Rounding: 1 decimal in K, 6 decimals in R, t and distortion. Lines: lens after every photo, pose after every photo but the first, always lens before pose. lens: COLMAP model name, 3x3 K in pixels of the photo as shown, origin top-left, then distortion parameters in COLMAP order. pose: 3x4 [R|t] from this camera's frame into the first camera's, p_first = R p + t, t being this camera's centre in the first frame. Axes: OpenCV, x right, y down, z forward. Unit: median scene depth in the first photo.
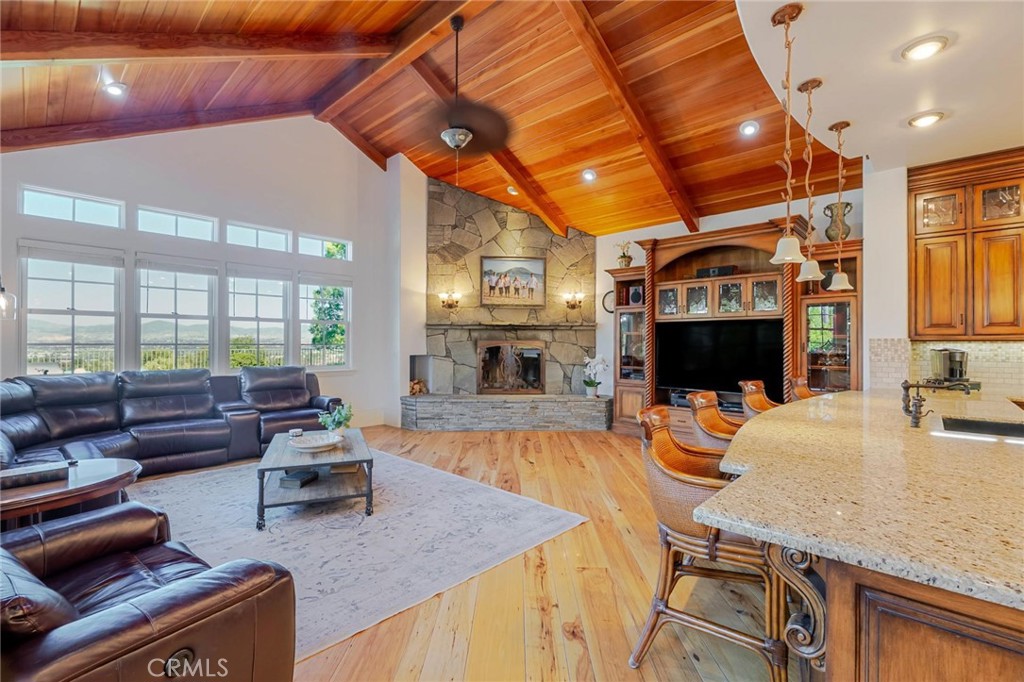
lens RADIAL K [[451.1, 0, 510.7], [0, 451.1, 341.8], [0, 0, 1]] dist [-0.001725, 0.000294]
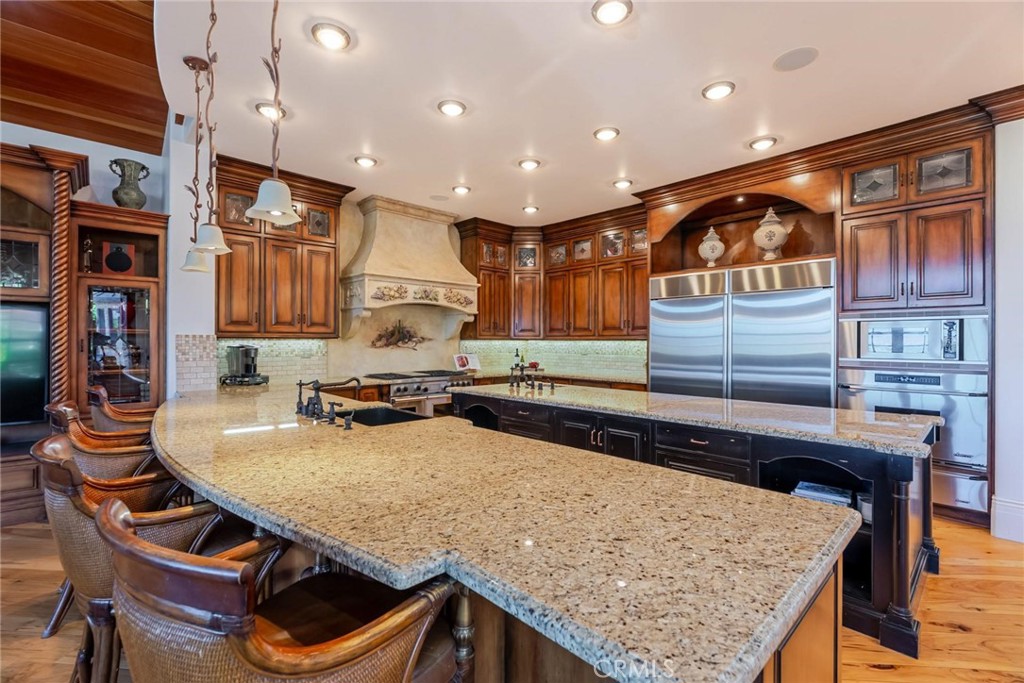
lens RADIAL K [[451.1, 0, 512.0], [0, 451.1, 340.0], [0, 0, 1]] dist [-0.001725, 0.000294]
pose [[0.064925, -0.000005, 0.997890, -0.015474], [-0.003661, 0.999993, 0.000243, 0.000334], [-0.997883, -0.003669, 0.064924, 0.323550]]
